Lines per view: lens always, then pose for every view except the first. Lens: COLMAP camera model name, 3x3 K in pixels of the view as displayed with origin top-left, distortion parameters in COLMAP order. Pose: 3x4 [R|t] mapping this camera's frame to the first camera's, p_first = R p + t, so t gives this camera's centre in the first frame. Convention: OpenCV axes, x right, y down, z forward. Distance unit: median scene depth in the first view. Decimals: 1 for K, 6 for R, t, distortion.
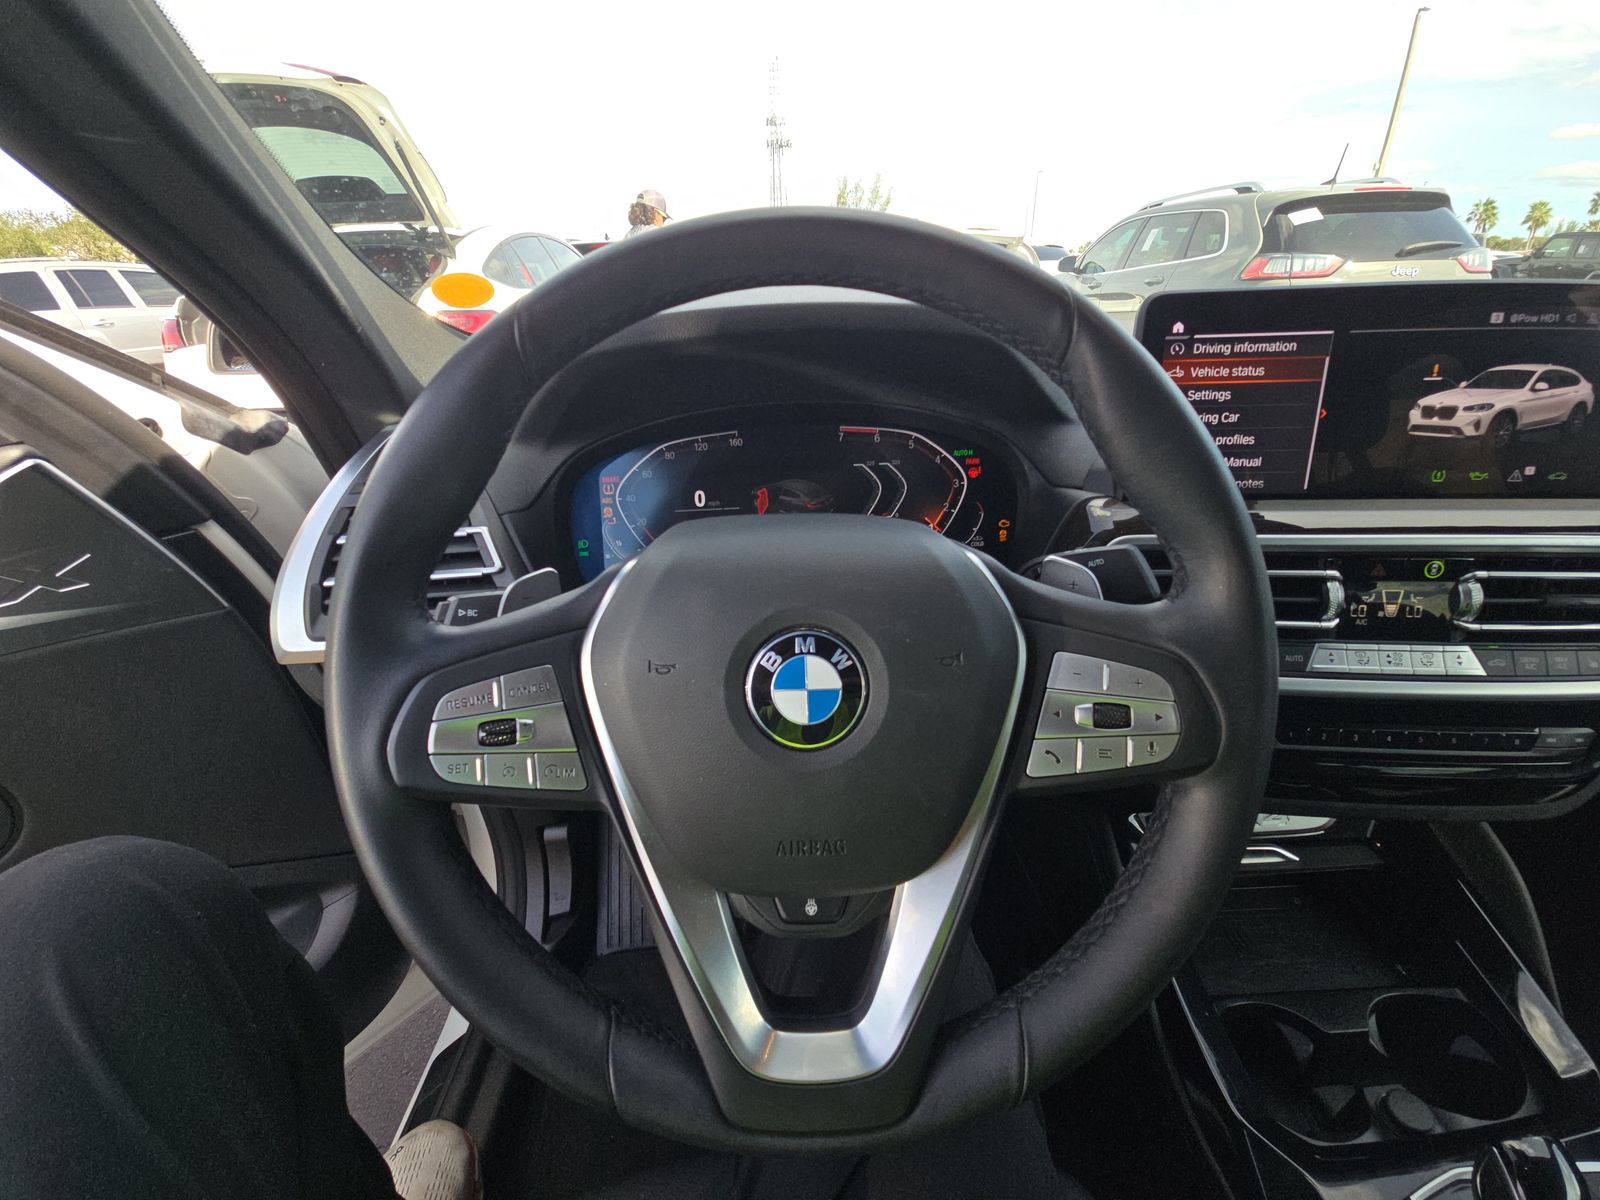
lens RADIAL K [[641.0, 0, 810.3], [0, 641.0, 600.8], [0, 0, 1]] dist [0.002304, -0.004952]
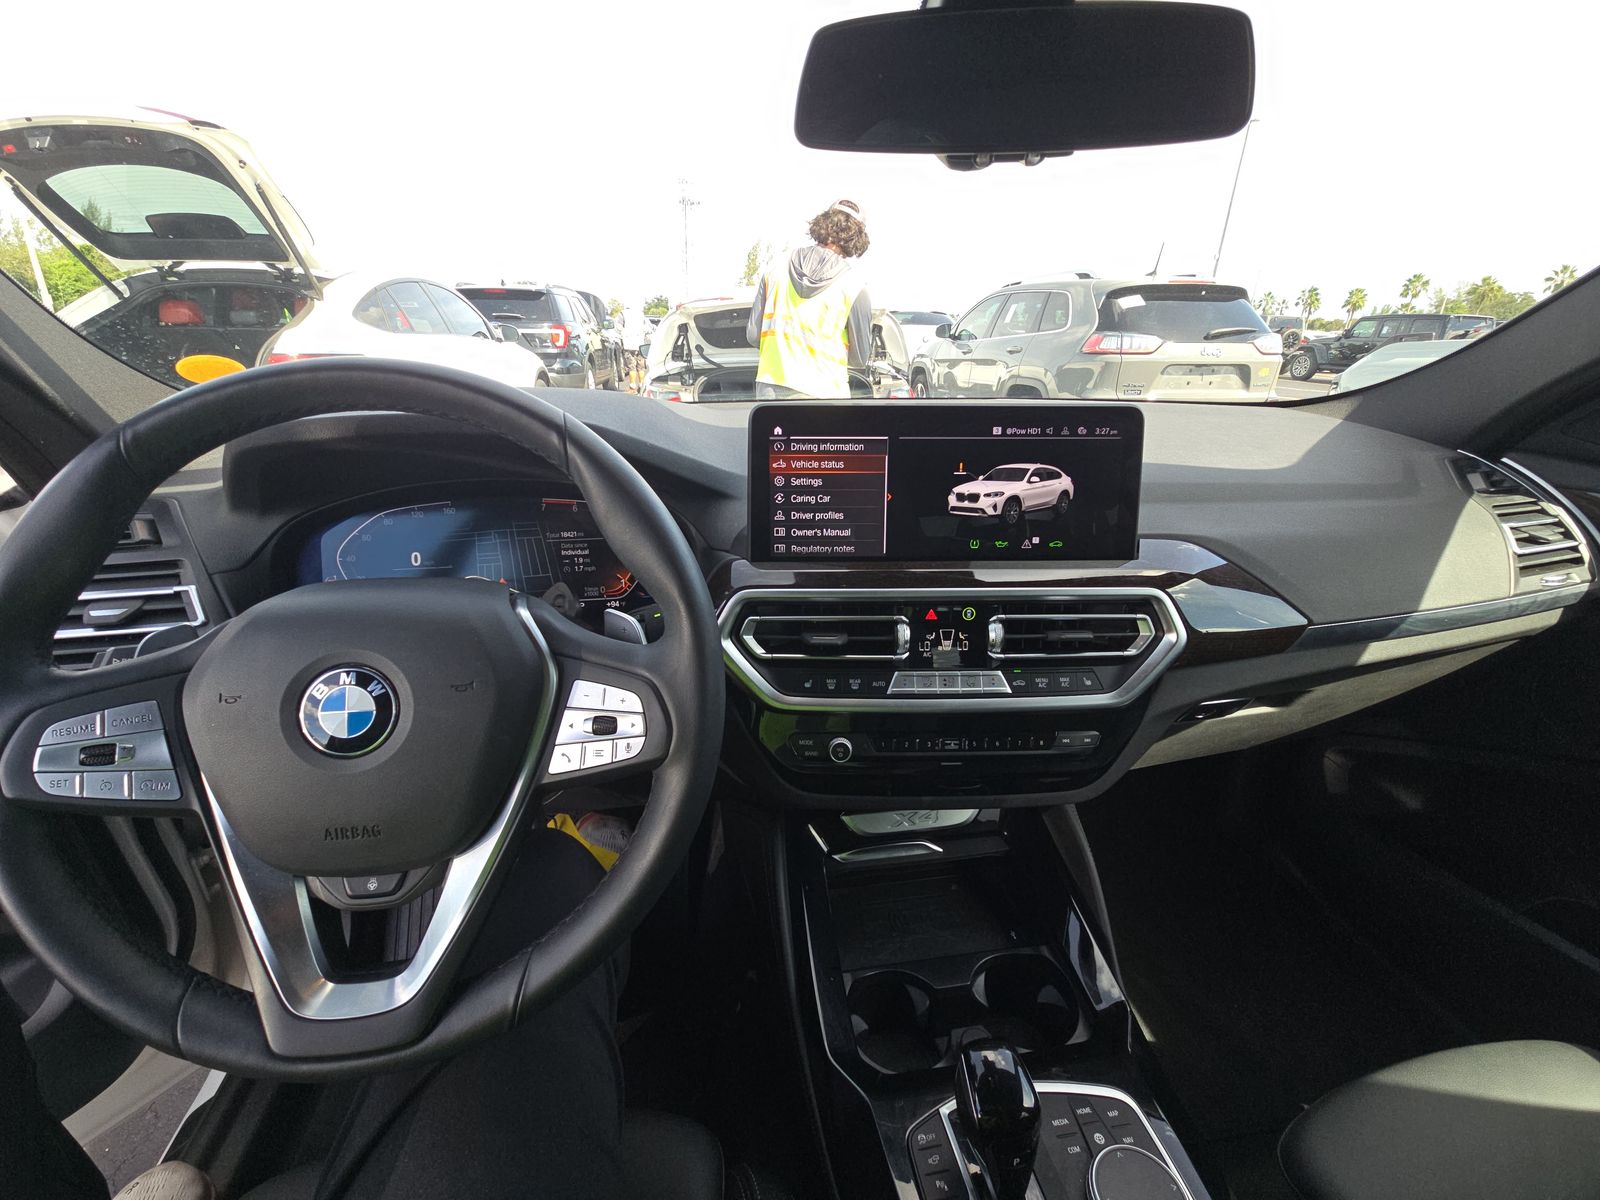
lens RADIAL K [[641.0, 0, 802.0], [0, 641.0, 601.7], [0, 0, 1]] dist [0.002304, -0.004952]
pose [[0.991728, -0.009182, 0.128028, 0.459185], [0.017930, 0.997569, -0.067346, 0.009438], [-0.127099, 0.069084, 0.989481, -0.277150]]
